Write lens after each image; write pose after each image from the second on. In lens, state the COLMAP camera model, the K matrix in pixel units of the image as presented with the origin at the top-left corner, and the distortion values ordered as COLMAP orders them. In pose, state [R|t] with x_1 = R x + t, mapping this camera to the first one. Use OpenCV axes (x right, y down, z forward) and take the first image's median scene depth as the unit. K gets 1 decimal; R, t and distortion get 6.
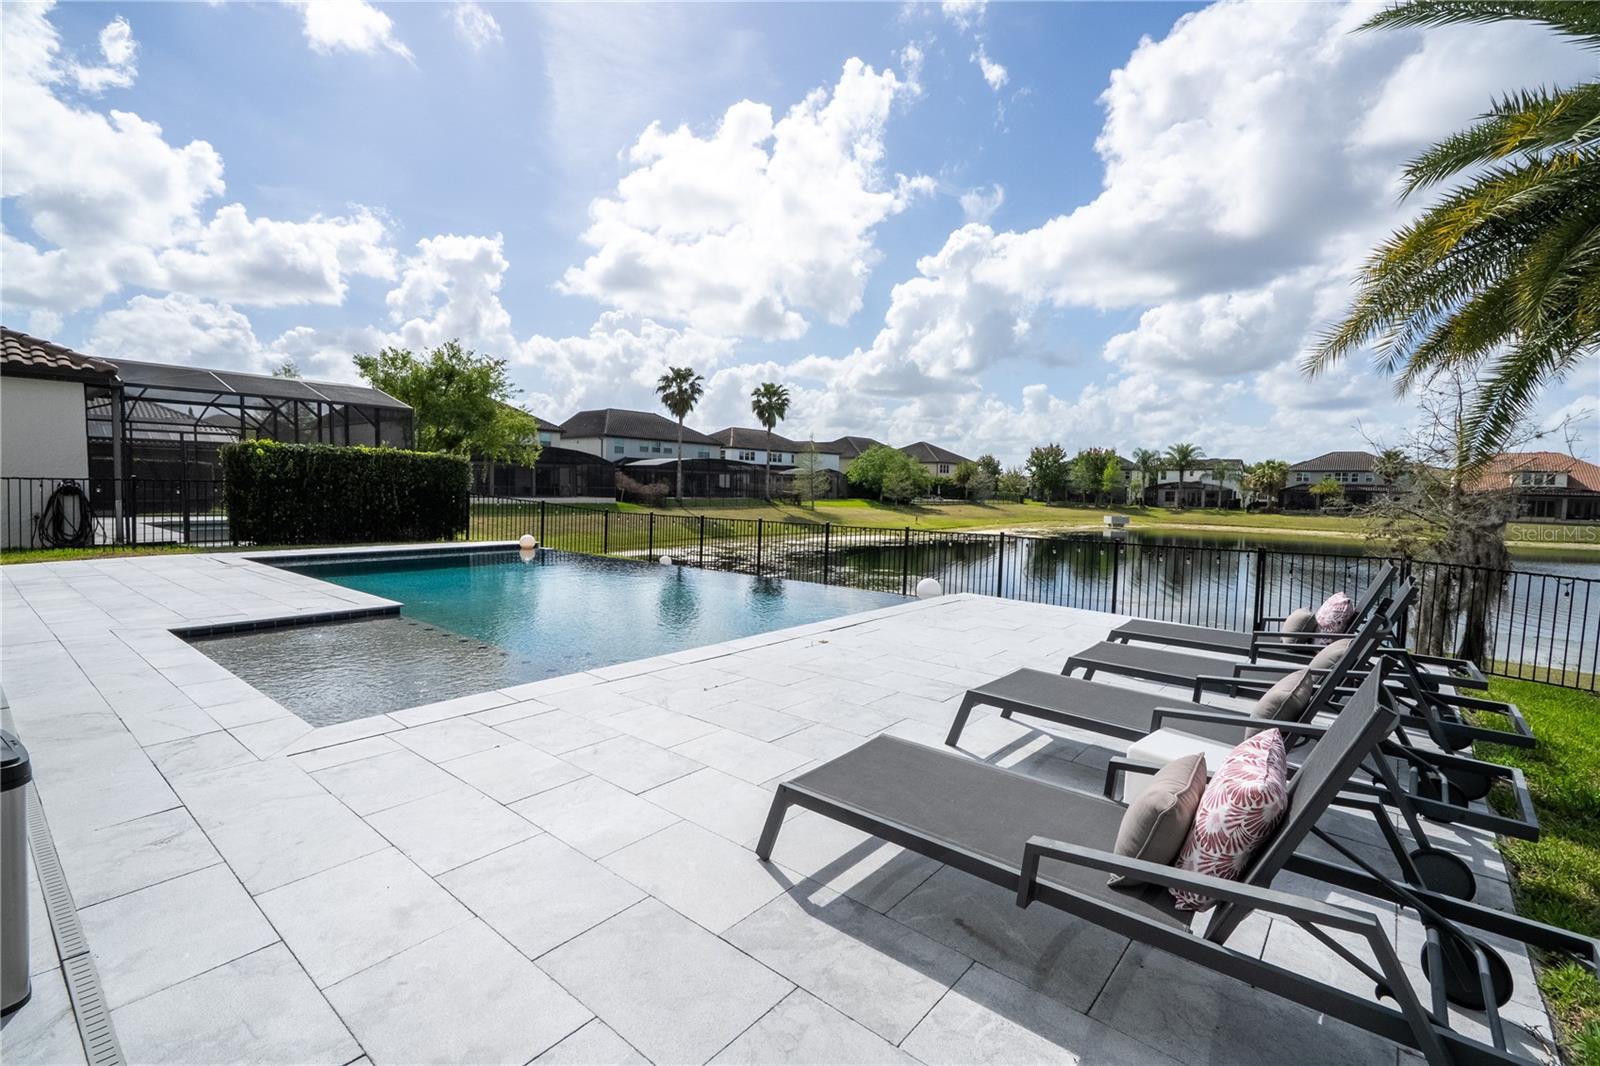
lens RADIAL K [[722.1, 0, 797.0], [0, 722.1, 535.3], [0, 0, 1]] dist [-0.004265, -0.000354]
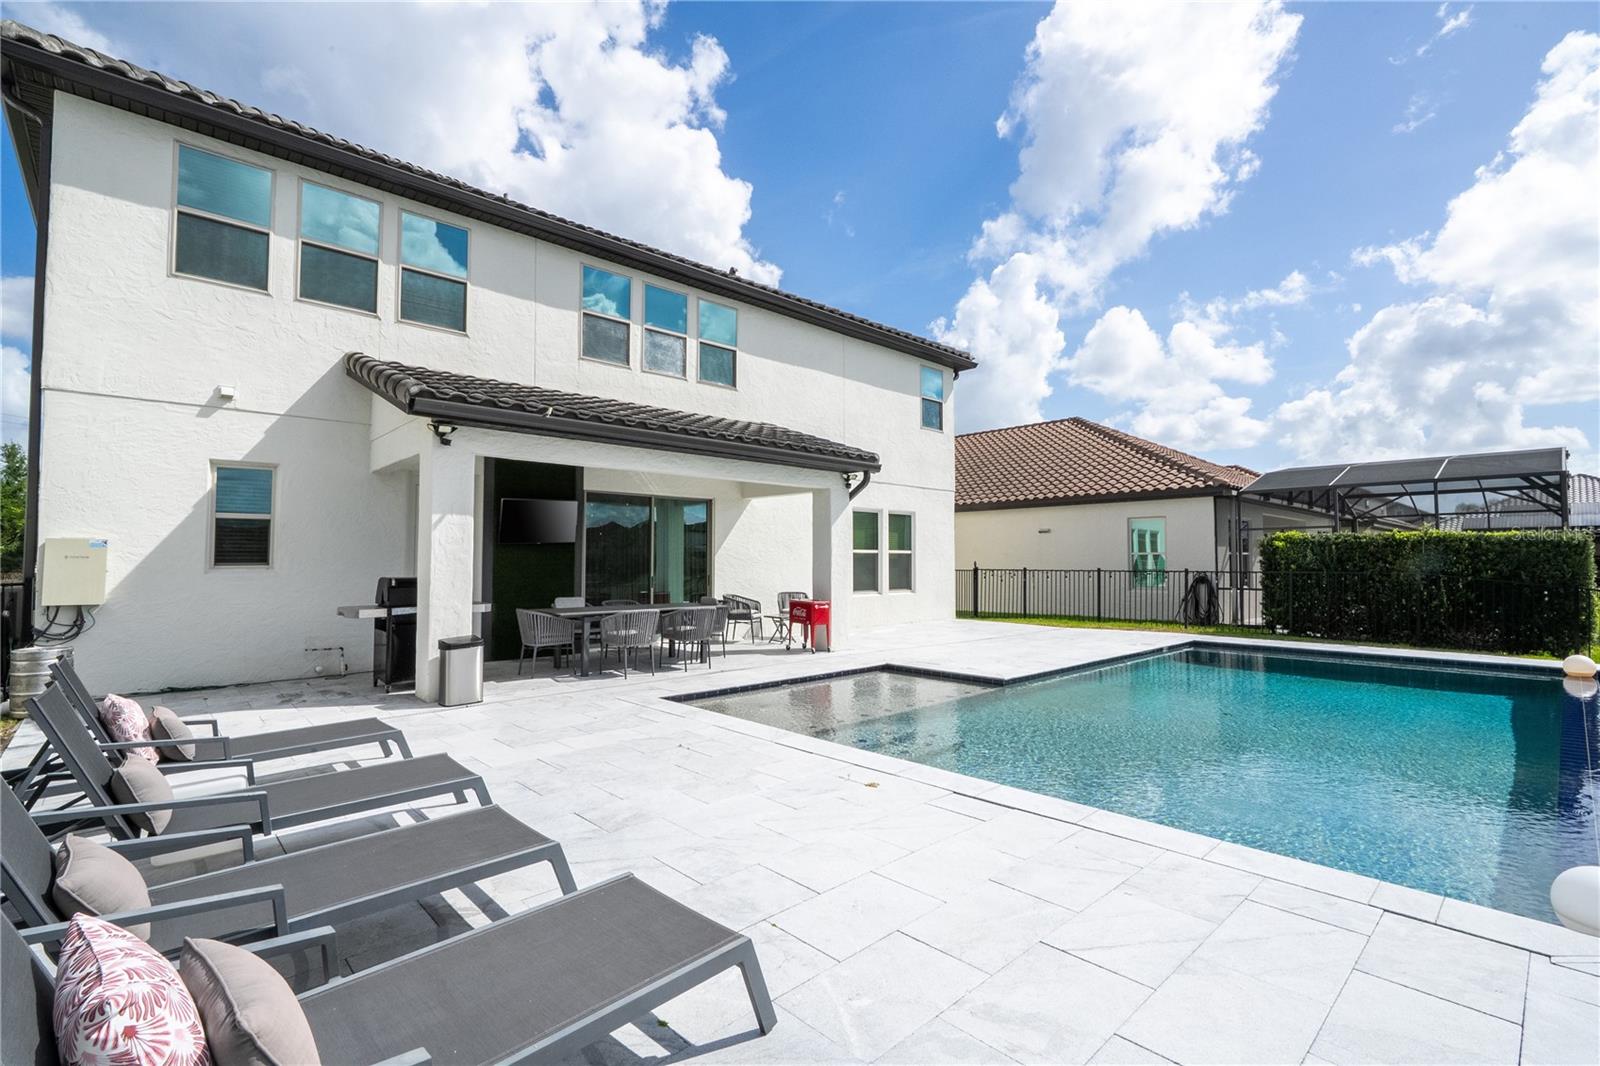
lens RADIAL K [[722.1, 0, 798.4], [0, 722.1, 533.9], [0, 0, 1]] dist [-0.004265, -0.000354]
pose [[-0.126751, -0.057877, -0.990245, 0.338983], [-0.066747, 0.996531, -0.049701, -0.030677], [0.989686, 0.059796, -0.130174, 0.424417]]
